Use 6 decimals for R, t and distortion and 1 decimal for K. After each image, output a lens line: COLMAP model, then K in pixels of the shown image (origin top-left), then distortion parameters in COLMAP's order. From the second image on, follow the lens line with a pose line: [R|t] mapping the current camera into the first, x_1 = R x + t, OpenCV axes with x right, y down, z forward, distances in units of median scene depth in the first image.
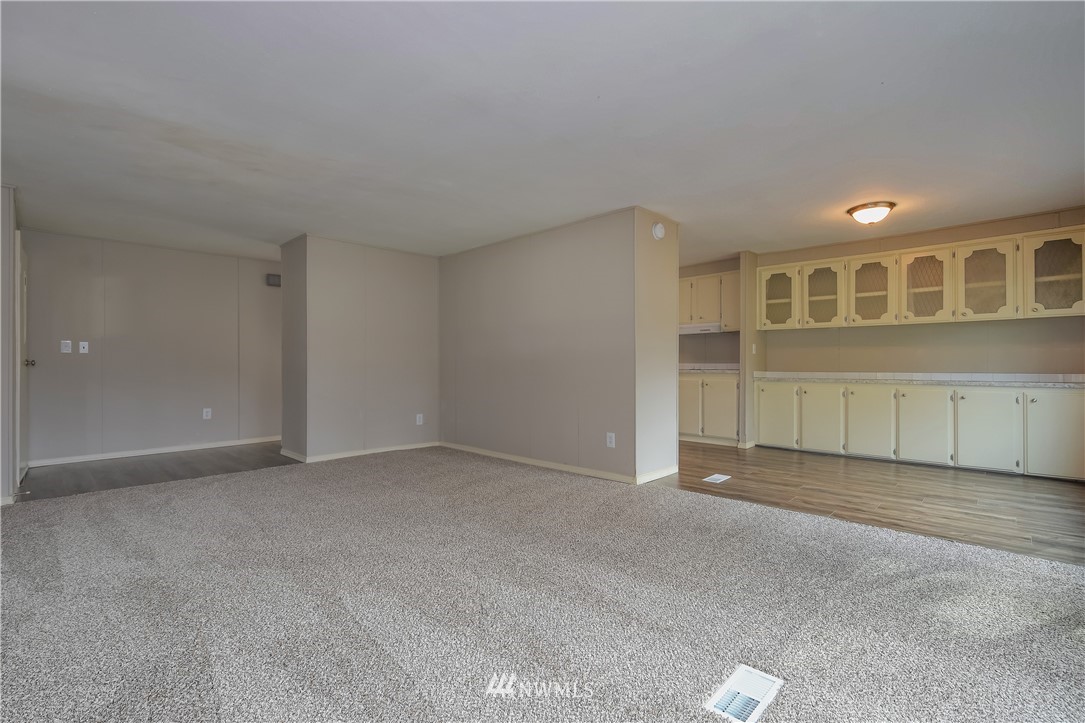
lens RADIAL K [[495.5, 0, 540.0], [0, 495.5, 361.1], [0, 0, 1]] dist [0.008781, -0.005181]
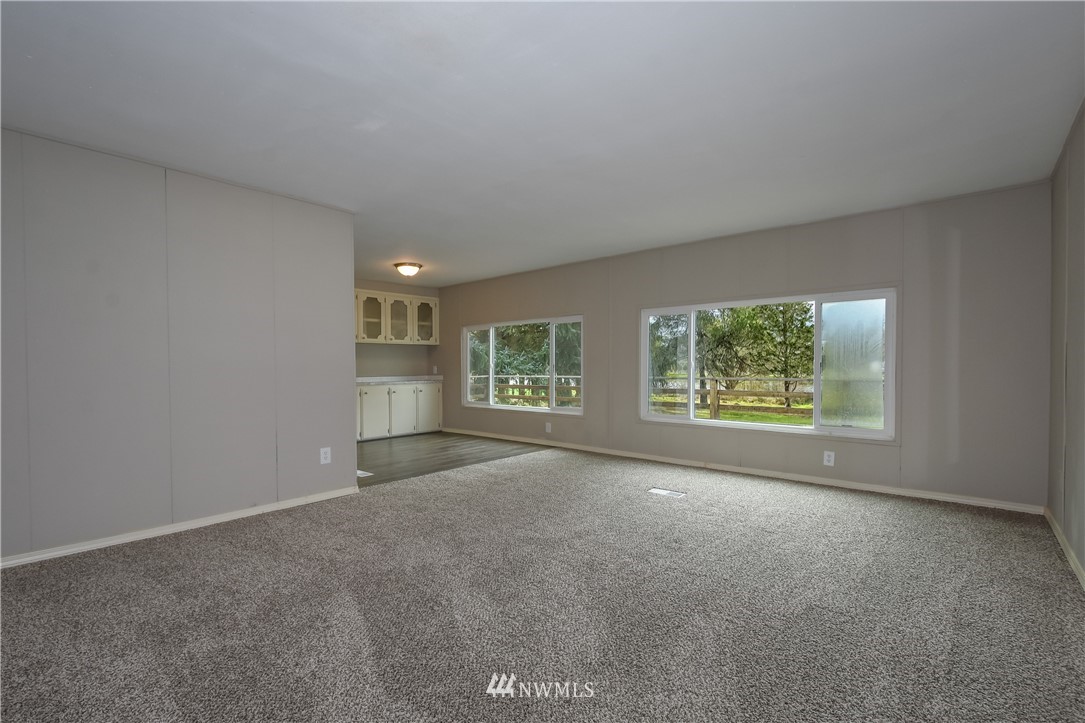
lens RADIAL K [[495.5, 0, 535.9], [0, 495.5, 376.3], [0, 0, 1]] dist [0.008781, -0.005181]
pose [[-0.042897, -0.013389, 0.998990, -0.728061], [0.004135, 0.999899, 0.013579, 0.003643], [-0.999071, 0.004714, -0.042837, 0.604542]]
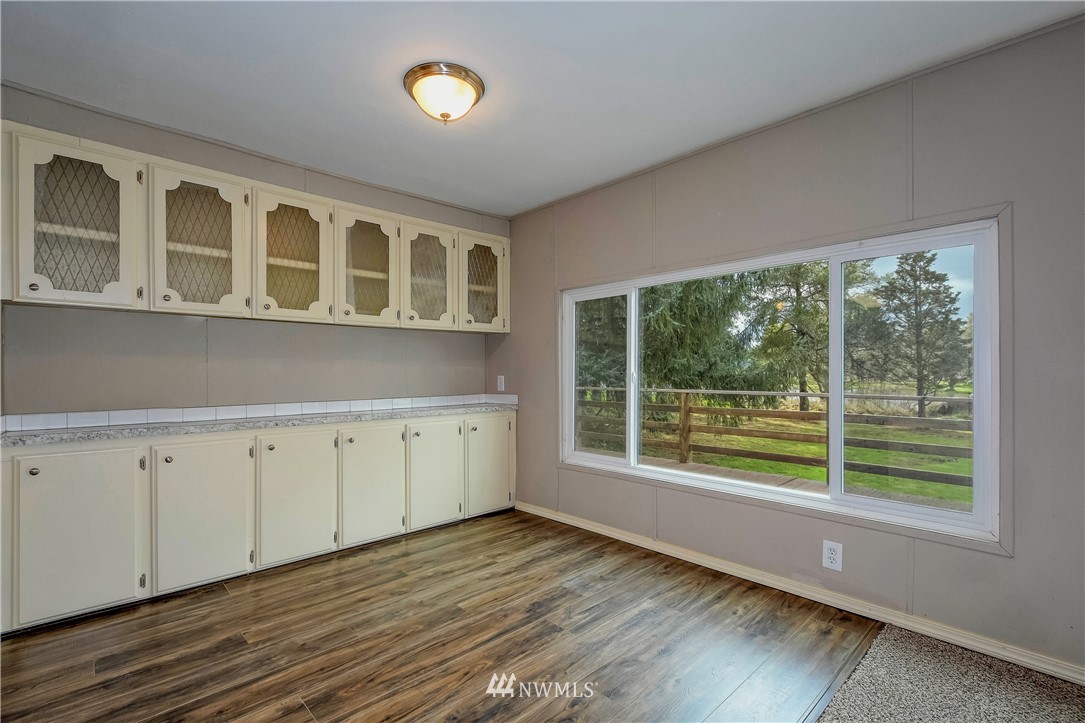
lens RADIAL K [[495.5, 0, 532.1], [0, 495.5, 372.7], [0, 0, 1]] dist [0.008781, -0.005181]
pose [[0.053227, 0.000560, 0.998582, 0.142987], [0.001670, 0.999998, -0.000650, -0.013885], [-0.998581, 0.001702, 0.053226, 0.779305]]
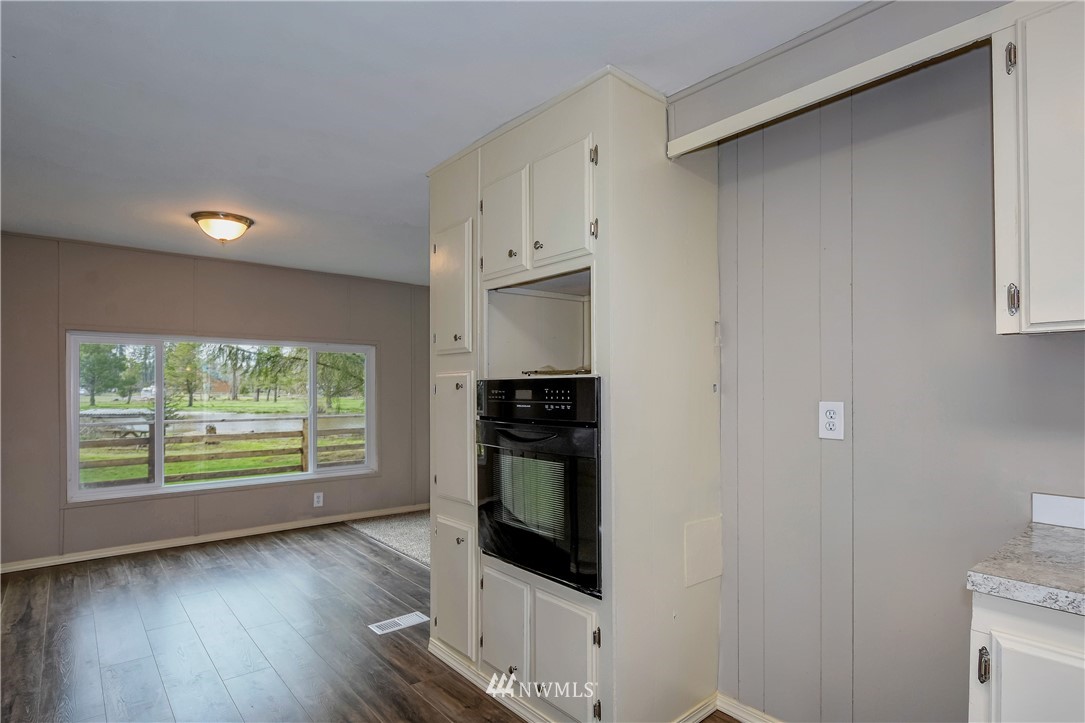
lens RADIAL K [[557.0, 0, 534.7], [0, 557.0, 395.9], [0, 0, 1]] dist [0.004871, 0.000737]
pose [[-0.993760, 0.006537, 0.111344, 0.106031], [0.007337, 0.999950, 0.006774, -0.040236], [-0.111294, 0.007548, -0.993759, 1.539382]]
